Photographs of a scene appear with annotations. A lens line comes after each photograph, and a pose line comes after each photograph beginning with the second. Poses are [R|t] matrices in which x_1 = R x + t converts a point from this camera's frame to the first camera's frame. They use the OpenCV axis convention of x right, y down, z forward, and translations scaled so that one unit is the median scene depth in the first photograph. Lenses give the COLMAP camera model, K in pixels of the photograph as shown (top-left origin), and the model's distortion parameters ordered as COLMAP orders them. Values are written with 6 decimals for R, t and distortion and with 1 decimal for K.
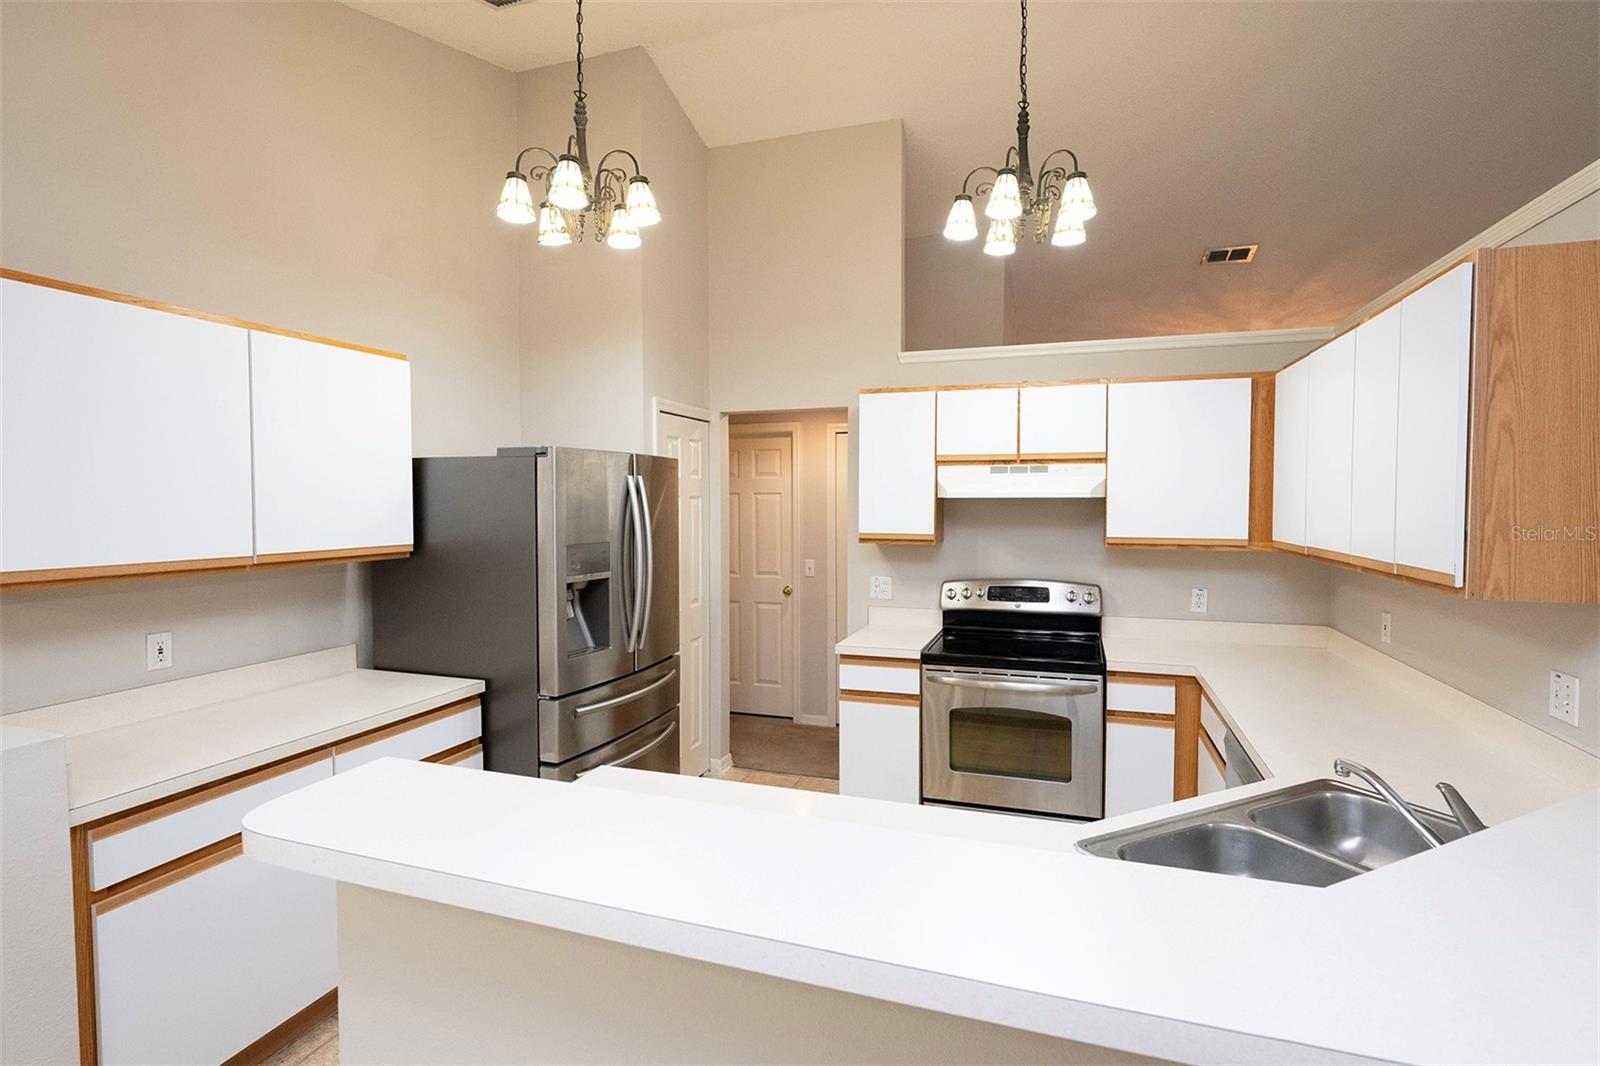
lens RADIAL K [[776.9, 0, 804.0], [0, 776.9, 527.0], [0, 0, 1]] dist [0.002052, 0.000325]
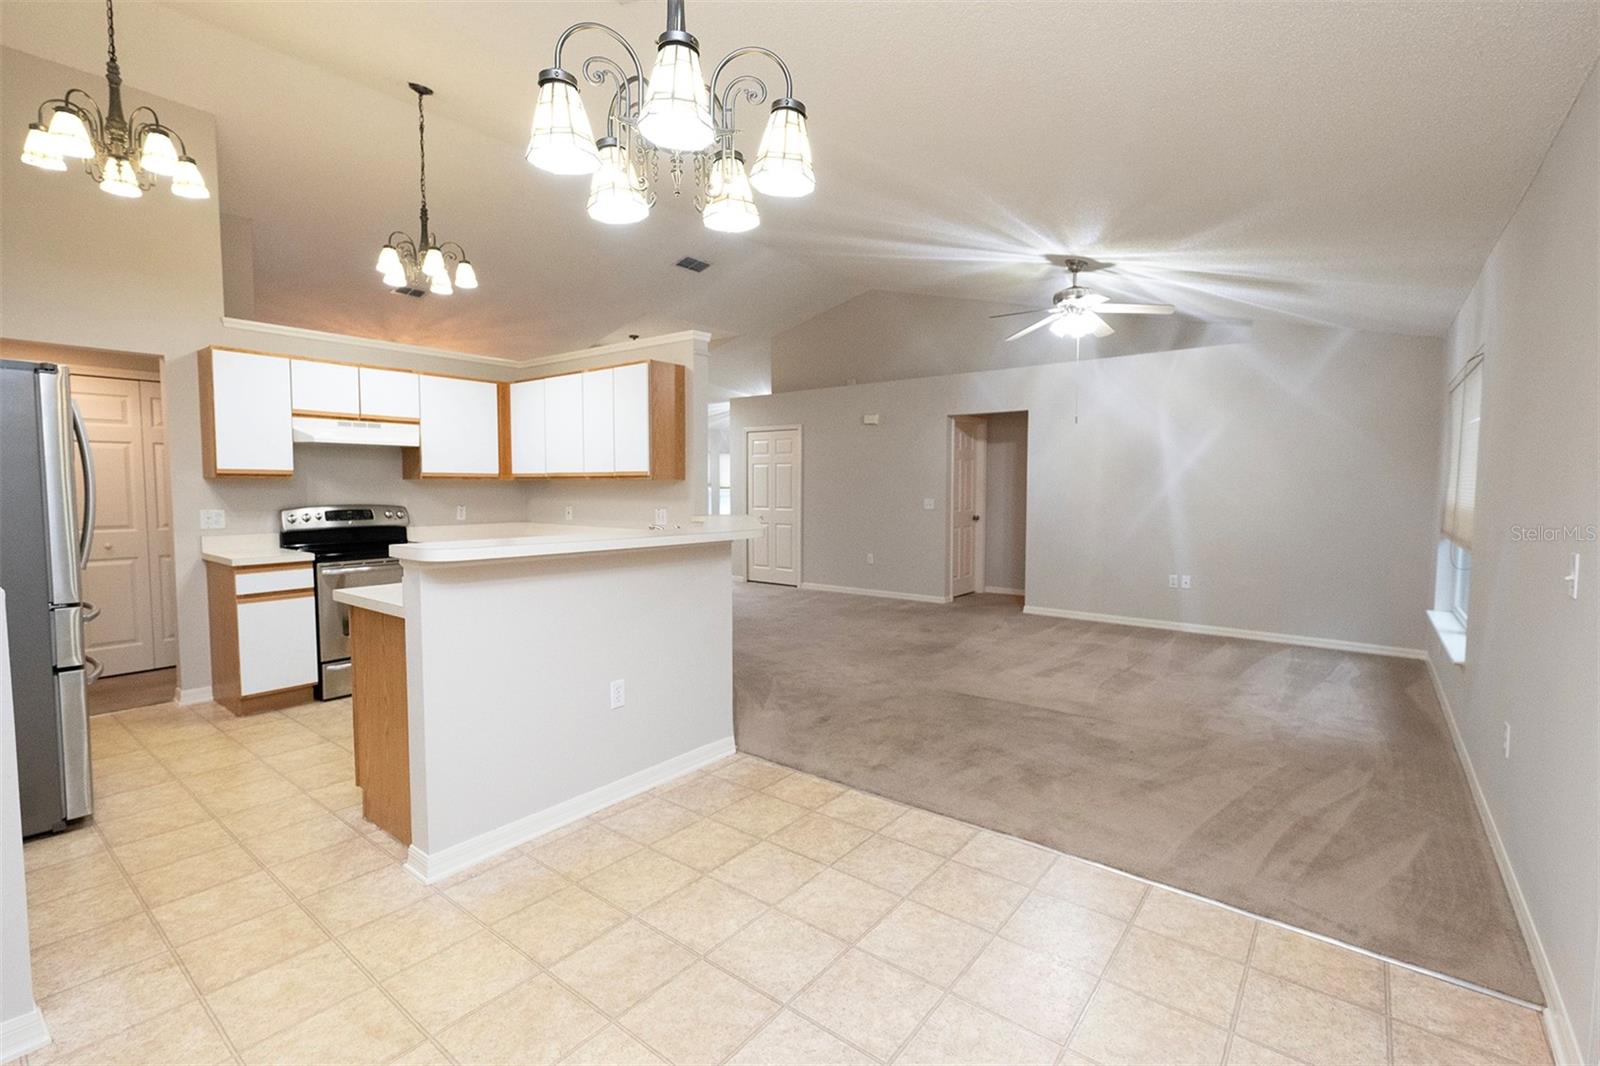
lens RADIAL K [[682.6, 0, 799.0], [0, 682.6, 527.4], [0, 0, 1]] dist [0.000494, 0.000344]
pose [[0.335117, -0.058440, 0.940362, -0.650843], [0.029884, 0.998232, 0.051387, 0.074170], [-0.941702, 0.010881, 0.336271, -0.182941]]
